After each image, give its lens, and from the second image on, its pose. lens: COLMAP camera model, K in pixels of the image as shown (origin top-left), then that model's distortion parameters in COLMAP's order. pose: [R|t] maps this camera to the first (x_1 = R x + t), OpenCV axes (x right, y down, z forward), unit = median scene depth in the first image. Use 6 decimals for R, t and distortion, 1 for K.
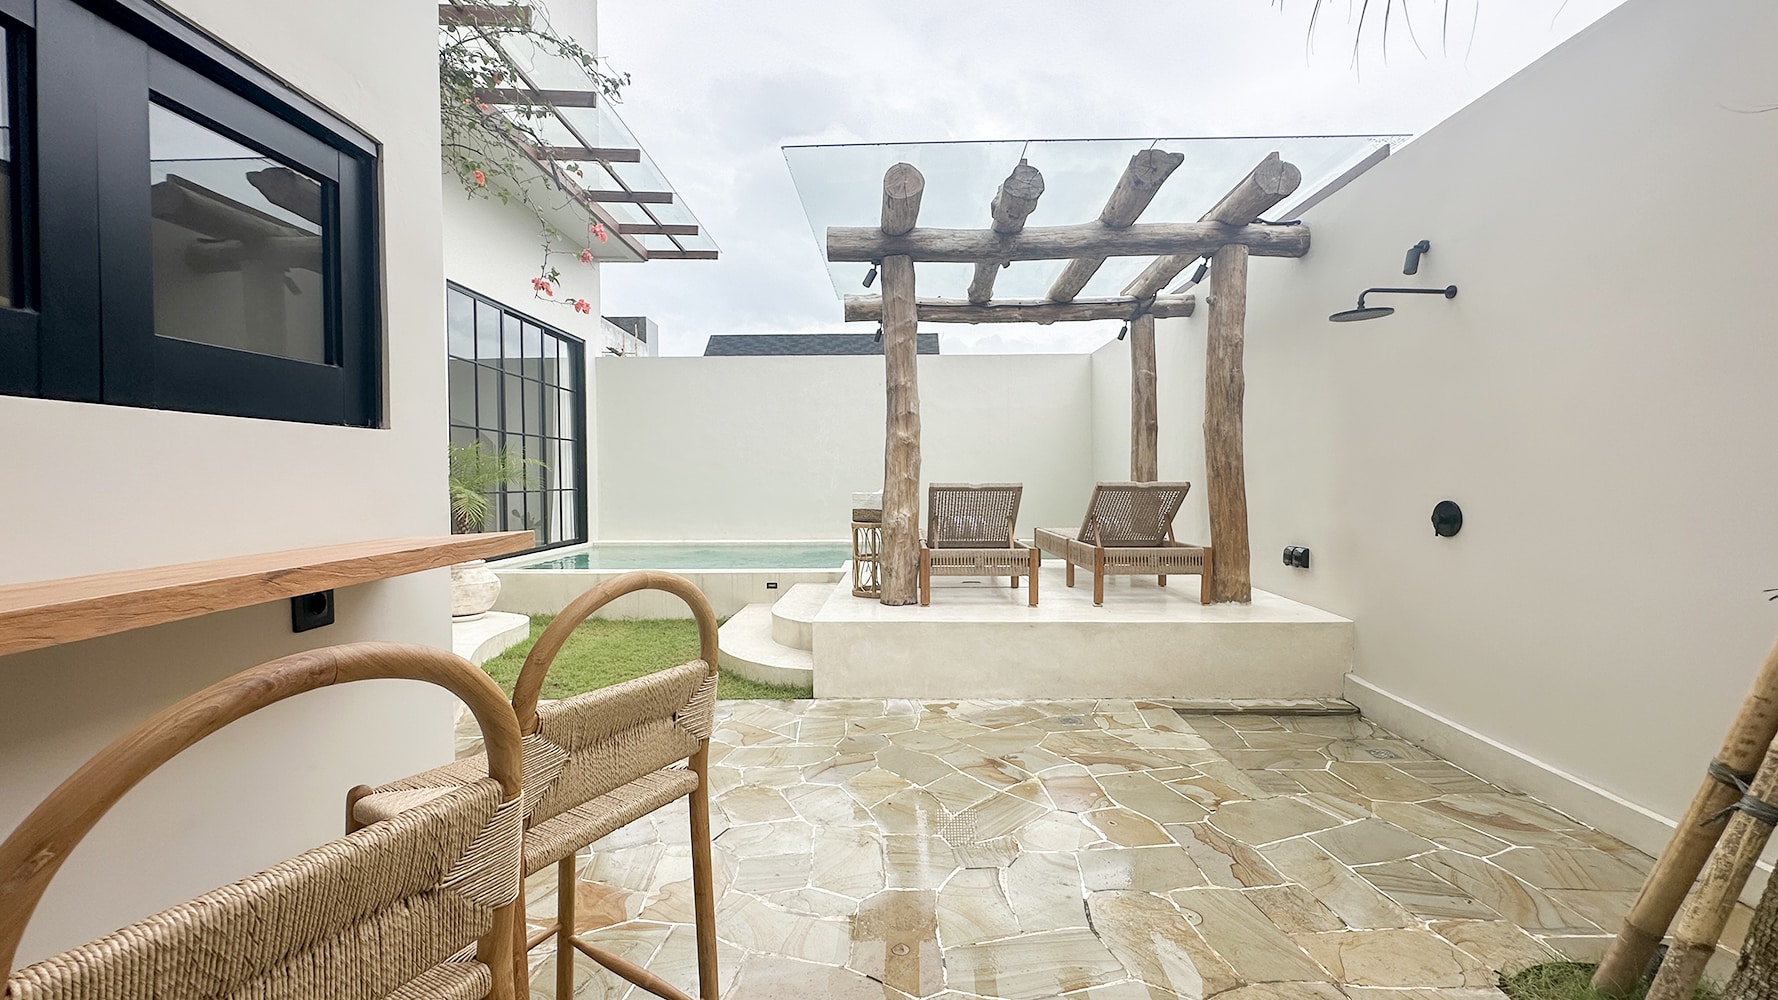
lens RADIAL K [[729.9, 0, 883.0], [0, 729.9, 497.6], [0, 0, 1]] dist [0.002528, 0.000291]
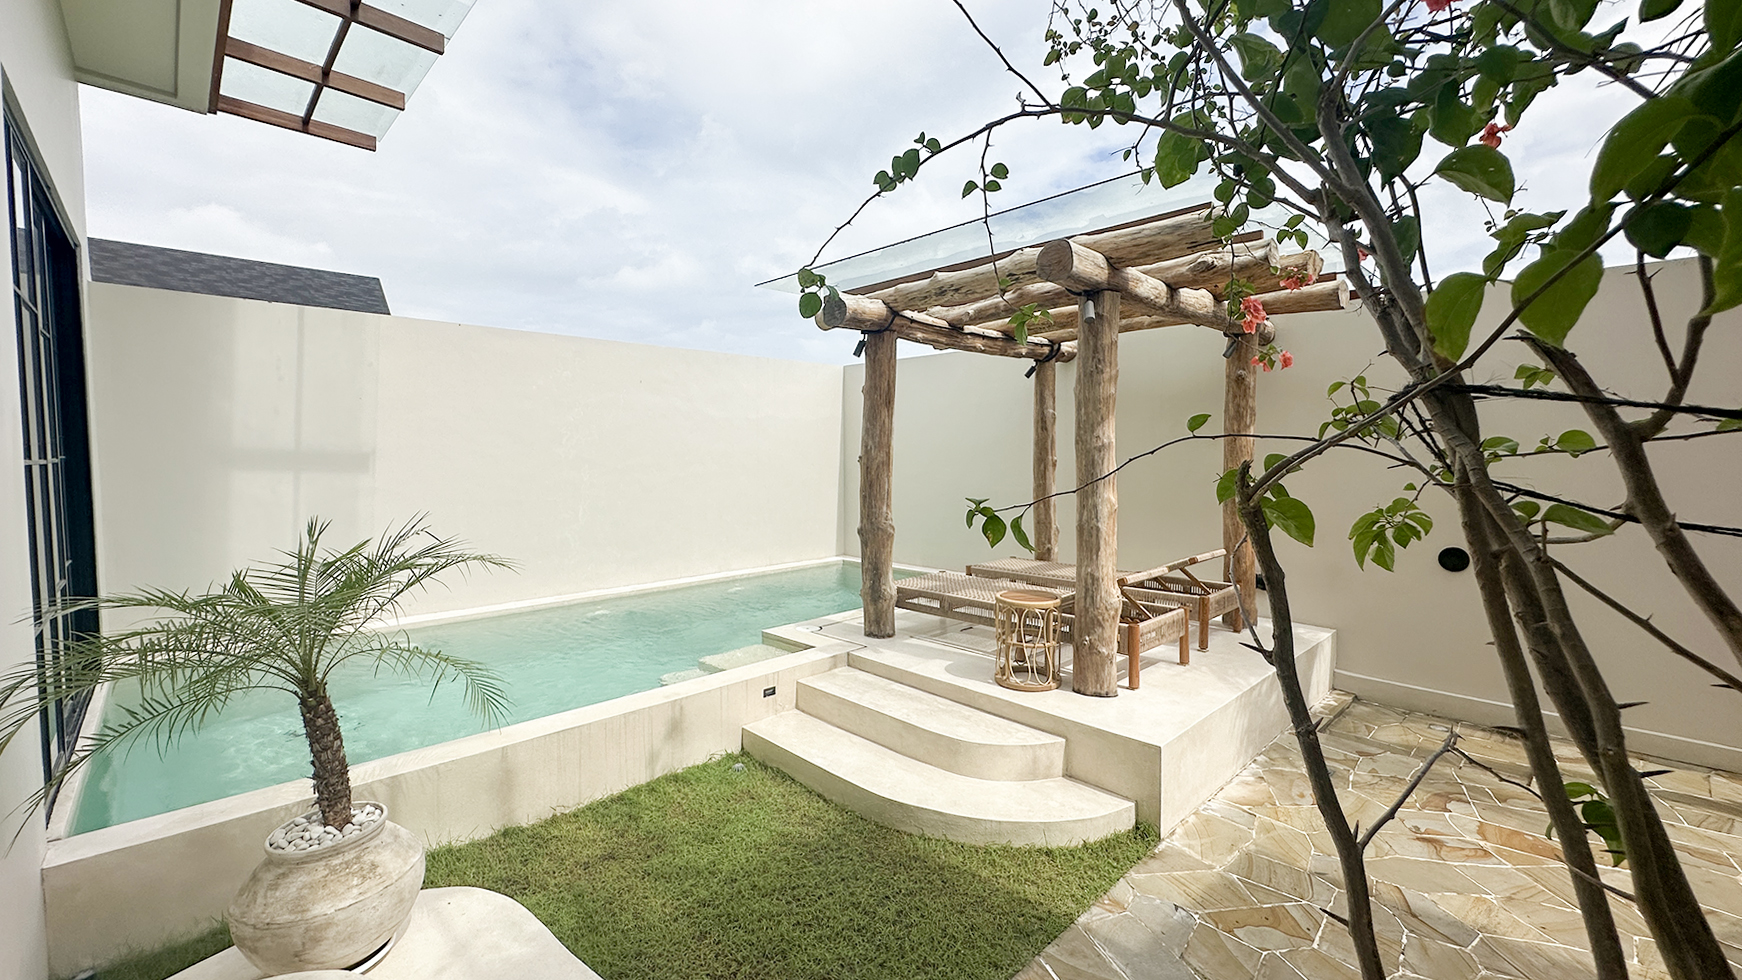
lens RADIAL K [[715.1, 0, 865.1], [0, 715.1, 487.6], [0, 0, 1]] dist [0.002528, 0.000291]
pose [[0.682157, -0.043726, 0.729897, -0.593434], [0.015943, 0.998863, 0.044938, -0.109075], [-0.731032, -0.019018, 0.682078, 0.463190]]
